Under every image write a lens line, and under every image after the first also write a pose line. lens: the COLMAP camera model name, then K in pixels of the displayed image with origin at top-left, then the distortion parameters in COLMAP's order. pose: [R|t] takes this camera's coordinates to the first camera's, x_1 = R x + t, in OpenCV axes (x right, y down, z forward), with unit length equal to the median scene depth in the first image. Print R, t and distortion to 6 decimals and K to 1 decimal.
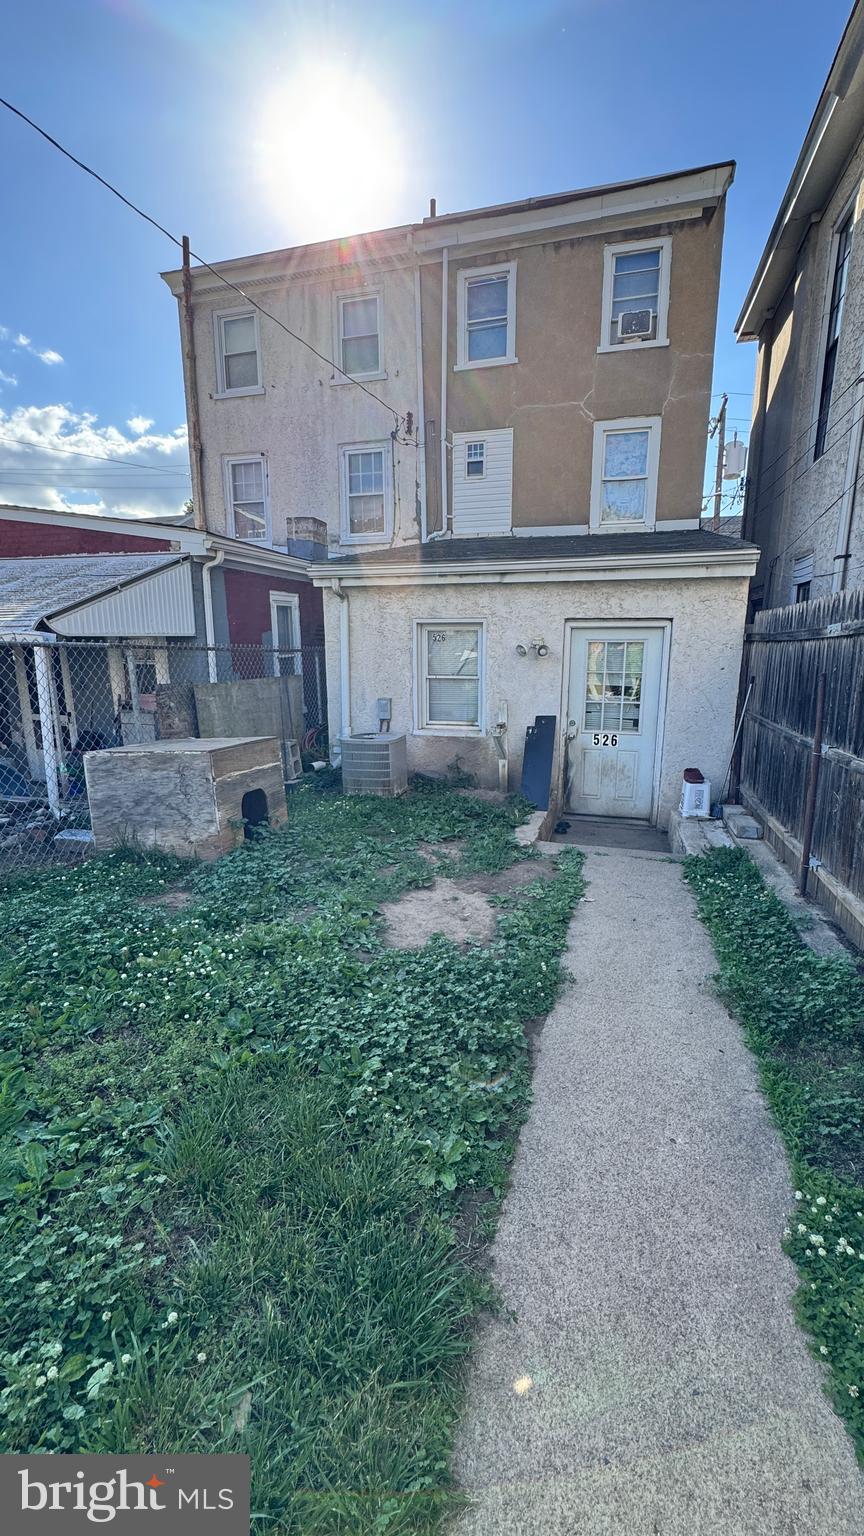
lens RADIAL K [[616.3, 0, 439.8], [0, 616.3, 766.5], [0, 0, 1]] dist [-0.000982, 0.000385]
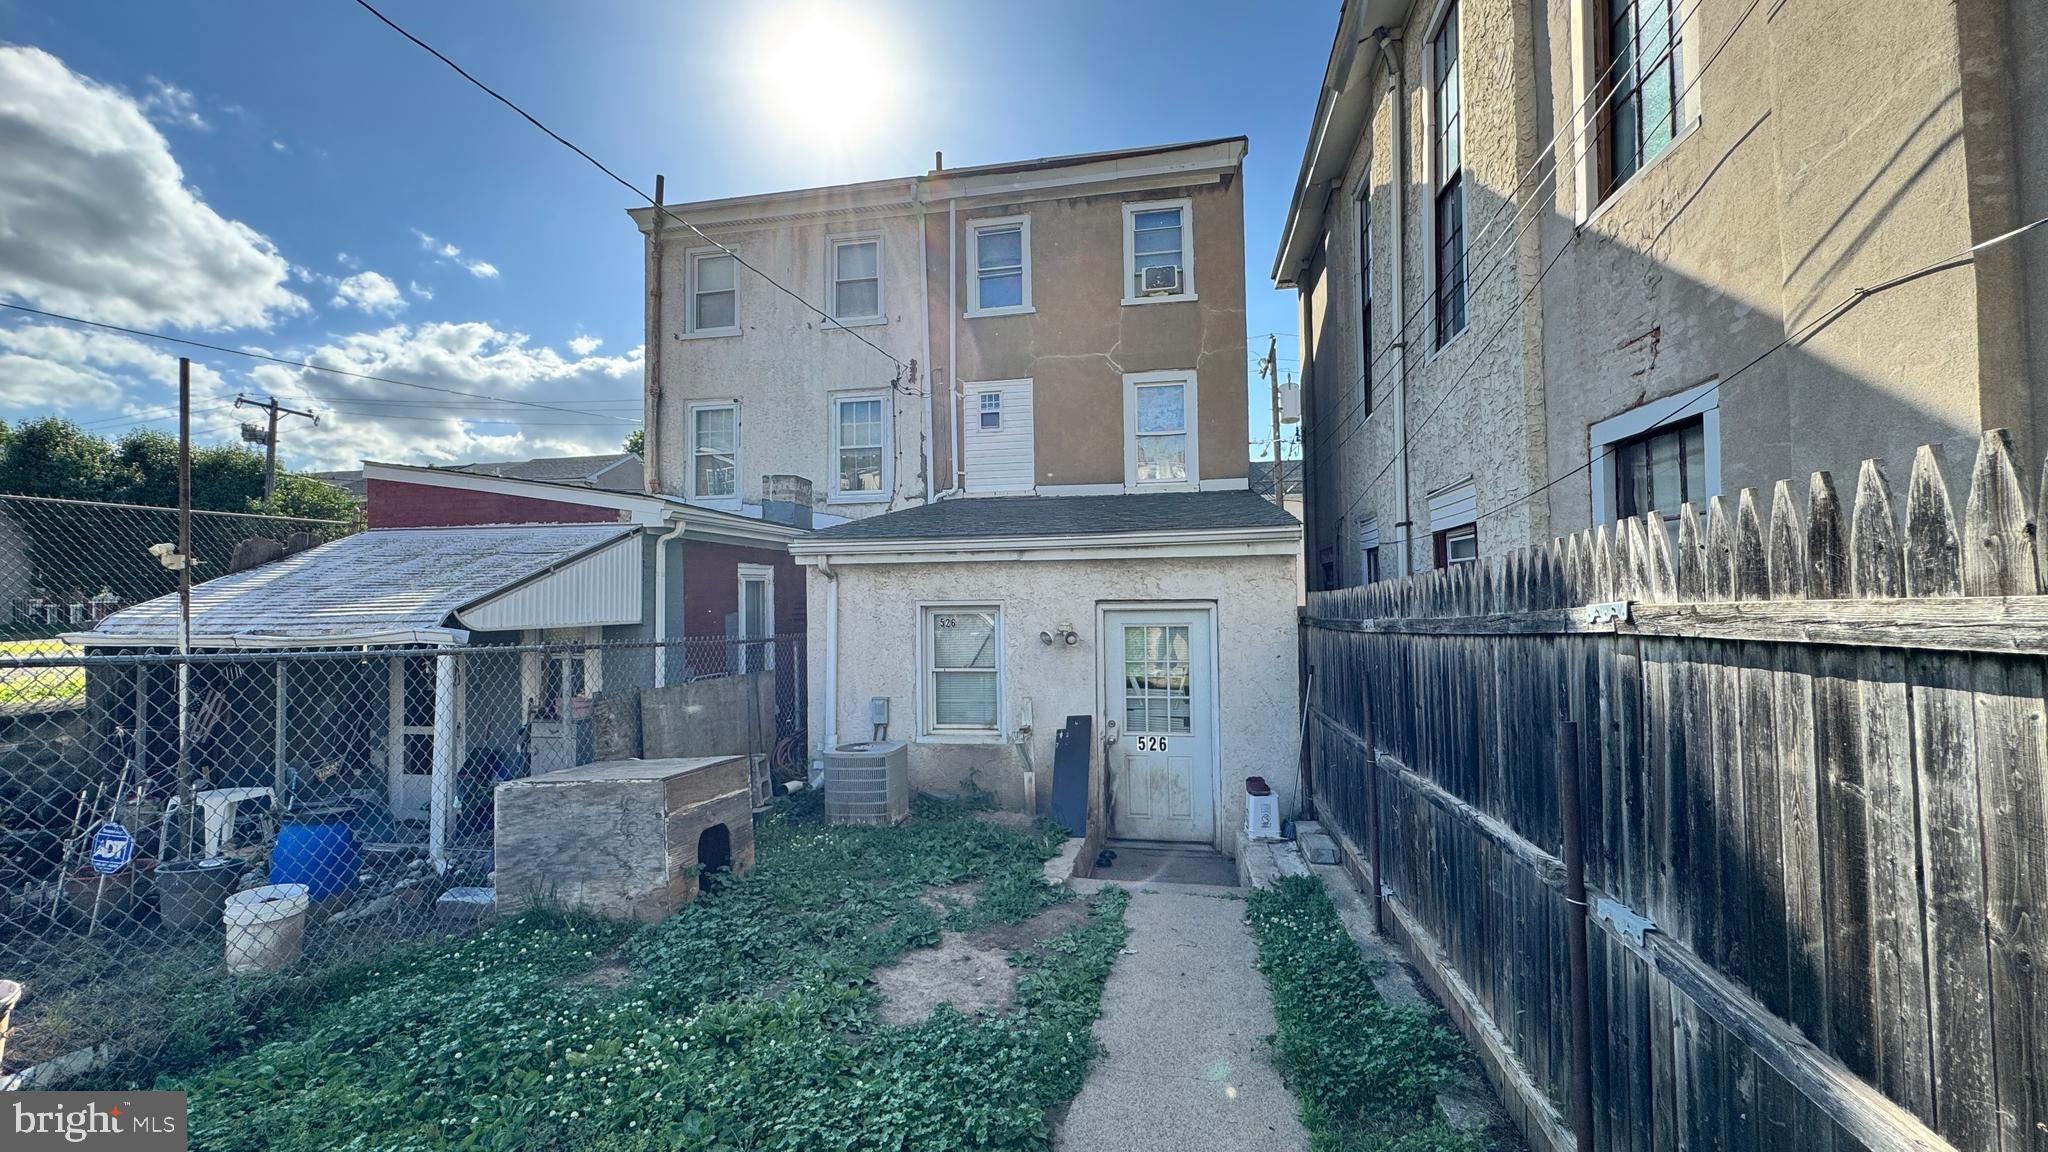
lens RADIAL K [[821.8, 0, 1024.2], [0, 821.8, 573.3], [0, 0, 1]] dist [-0.000982, 0.000385]
pose [[0.996347, -0.010724, 0.084724, 0.012338], [0.030397, 0.971647, -0.234476, -0.018139], [-0.079807, 0.236195, 0.968423, -0.145228]]
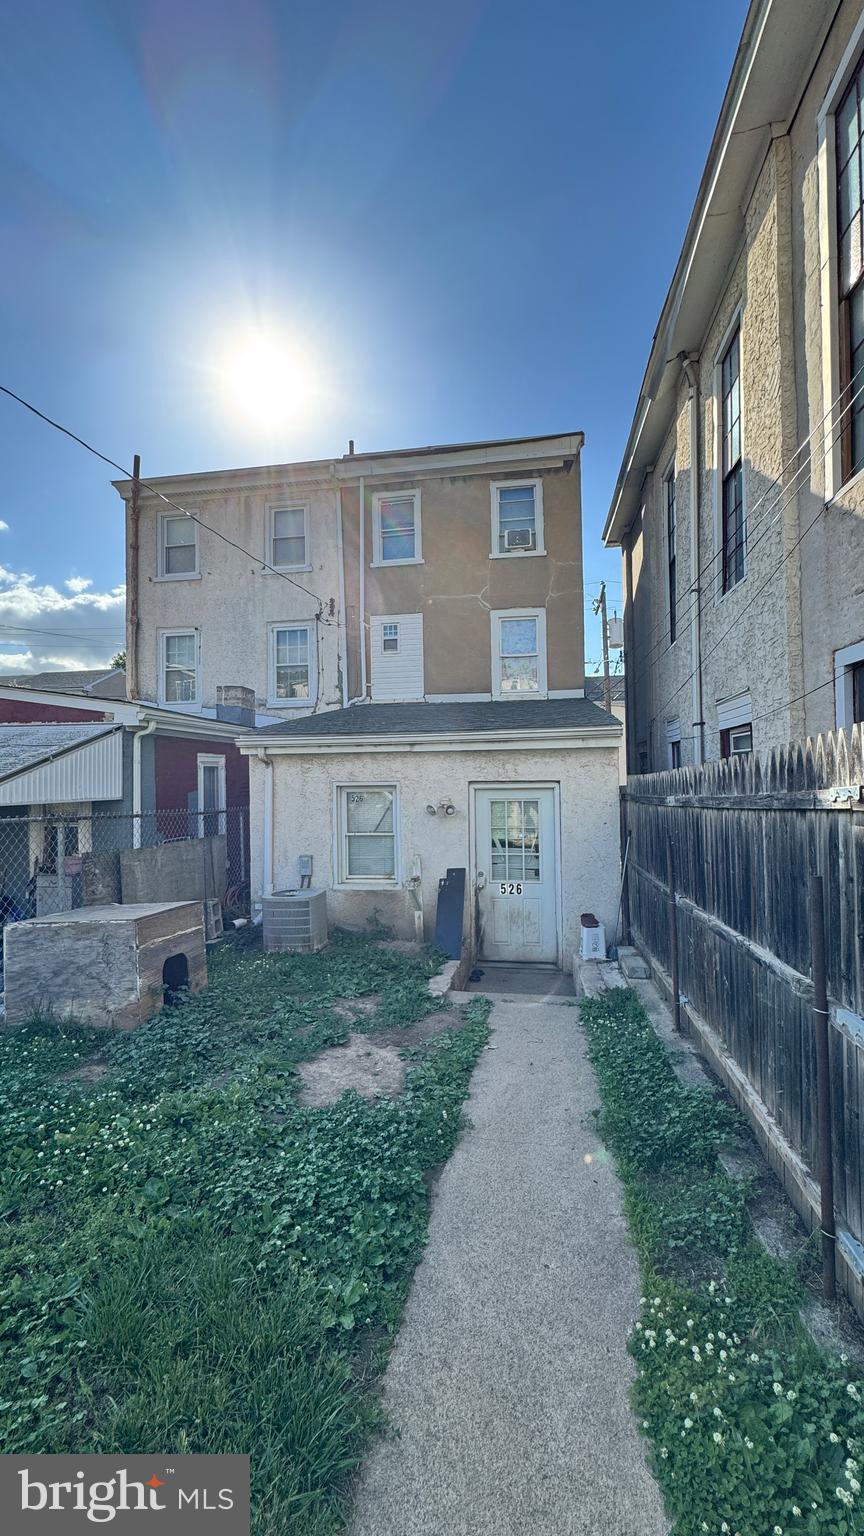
lens RADIAL K [[616.3, 0, 437.0], [0, 616.3, 765.1], [0, 0, 1]] dist [-0.000982, 0.000385]
pose [[0.993386, -0.012108, 0.114183, 0.023735], [0.037708, 0.973673, -0.224808, -0.024039], [-0.108455, 0.227627, 0.967690, -0.134961]]
